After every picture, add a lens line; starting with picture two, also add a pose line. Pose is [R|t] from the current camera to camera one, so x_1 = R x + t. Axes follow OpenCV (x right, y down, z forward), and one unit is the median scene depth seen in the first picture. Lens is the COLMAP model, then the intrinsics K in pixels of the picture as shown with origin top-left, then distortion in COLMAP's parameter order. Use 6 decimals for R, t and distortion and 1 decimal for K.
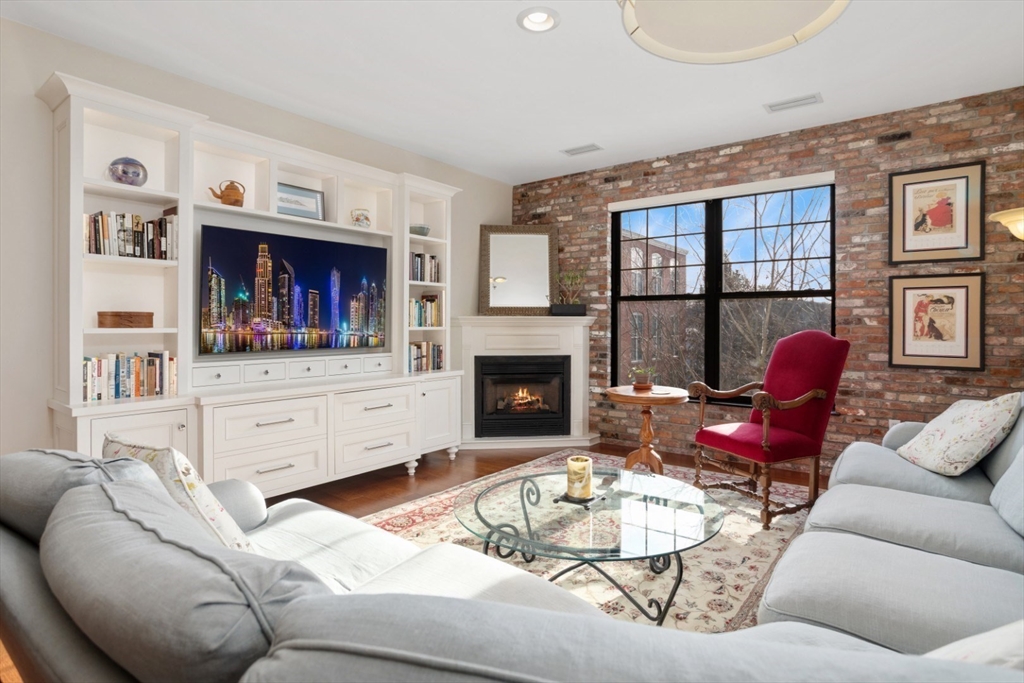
lens RADIAL K [[553.5, 0, 515.1], [0, 553.5, 319.6], [0, 0, 1]] dist [-0.022988, 0.007366]
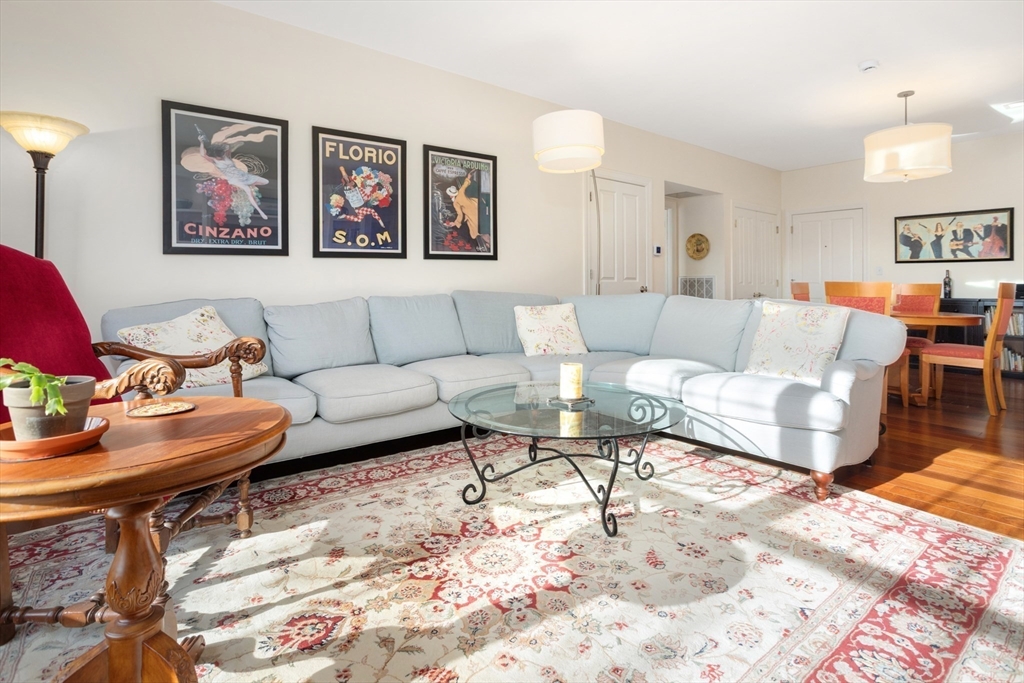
lens RADIAL K [[499.1, 0, 519.7], [0, 499.1, 283.4], [0, 0, 1]] dist [-0.015385, 0.009959]
pose [[-0.969991, 0.002165, 0.243132, -0.019423], [0.000074, 0.999963, -0.008607, 0.054810], [-0.243142, -0.008330, -0.969955, 1.187767]]
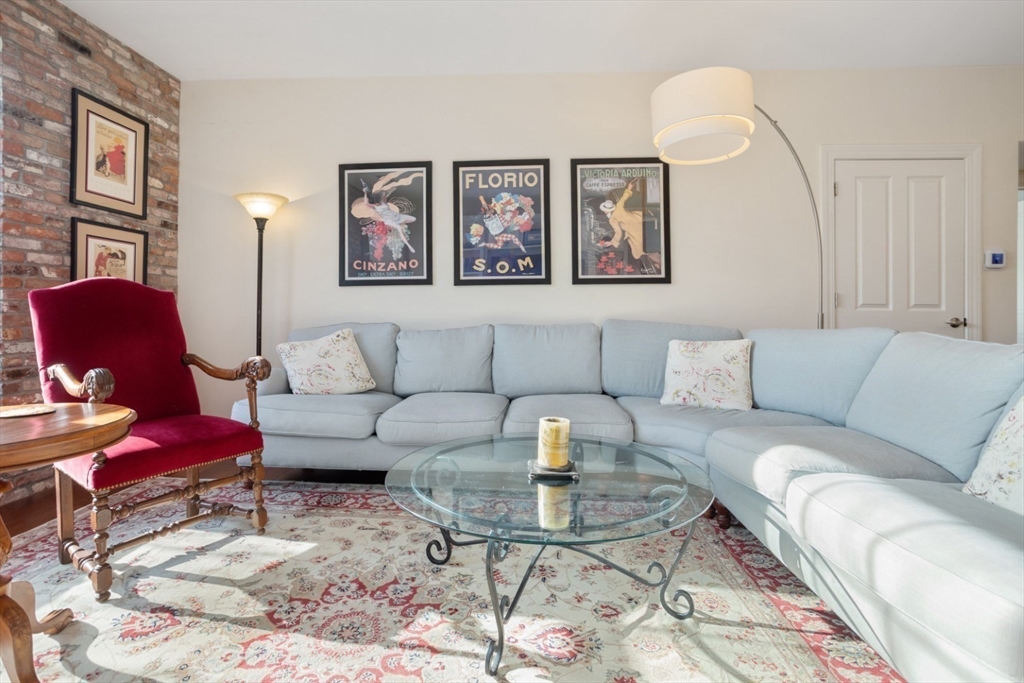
lens RADIAL K [[499.1, 0, 524.7], [0, 499.1, 309.9], [0, 0, 1]] dist [-0.015385, 0.009959]
pose [[-0.588822, -0.001912, 0.808261, -0.278044], [-0.011702, 0.999913, -0.006159, 0.051043], [-0.808178, -0.013085, -0.588793, 0.874389]]
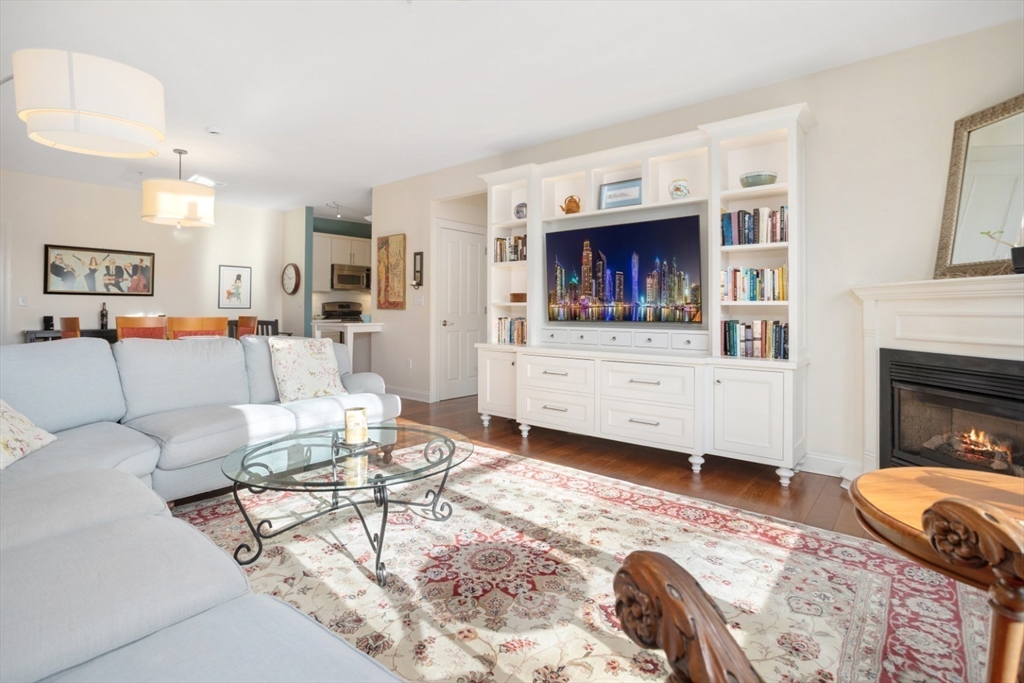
lens RADIAL K [[499.1, 0, 511.8], [0, 499.1, 306.8], [0, 0, 1]] dist [-0.015385, 0.009959]
pose [[-0.040581, -0.010253, -0.999124, 0.652732], [0.000758, 0.999947, -0.010292, 0.033013], [0.999176, -0.001175, -0.040571, 0.799382]]
